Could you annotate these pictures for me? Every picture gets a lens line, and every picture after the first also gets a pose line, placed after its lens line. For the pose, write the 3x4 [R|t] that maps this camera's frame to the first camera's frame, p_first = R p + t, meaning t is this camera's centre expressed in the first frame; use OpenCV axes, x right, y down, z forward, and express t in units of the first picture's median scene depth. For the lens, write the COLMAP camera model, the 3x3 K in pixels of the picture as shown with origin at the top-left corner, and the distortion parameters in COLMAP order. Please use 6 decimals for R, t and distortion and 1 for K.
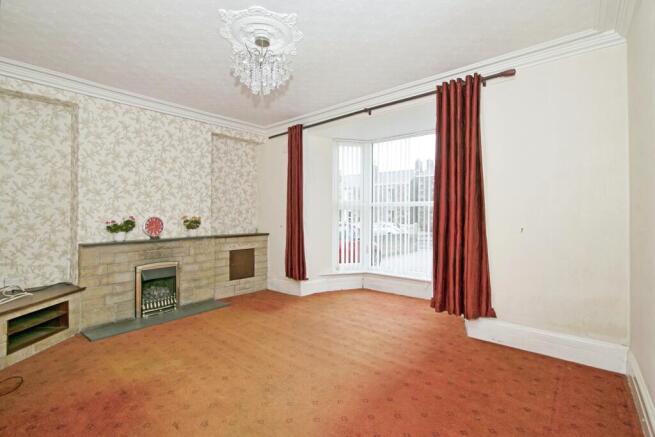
lens RADIAL K [[298.8, 0, 325.3], [0, 298.8, 214.5], [0, 0, 1]] dist [-0.020654, -0.000286]
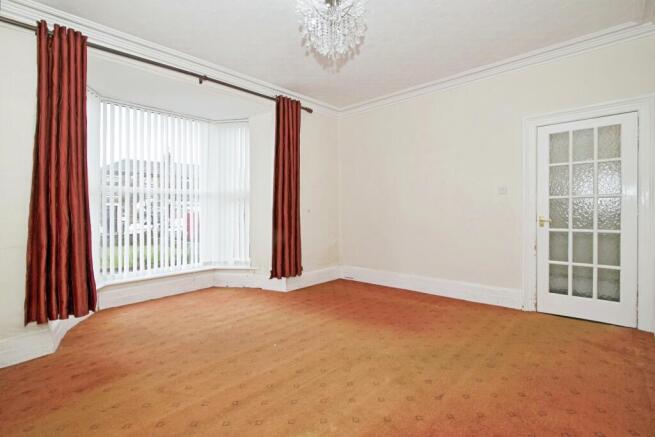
lens RADIAL K [[298.8, 0, 325.4], [0, 298.8, 215.2], [0, 0, 1]] dist [-0.020654, -0.000286]
pose [[0.063731, -0.012462, 0.997889, -0.907555], [0.013282, 0.999844, 0.011638, 0.054273], [-0.997879, 0.012512, 0.063886, 0.785596]]
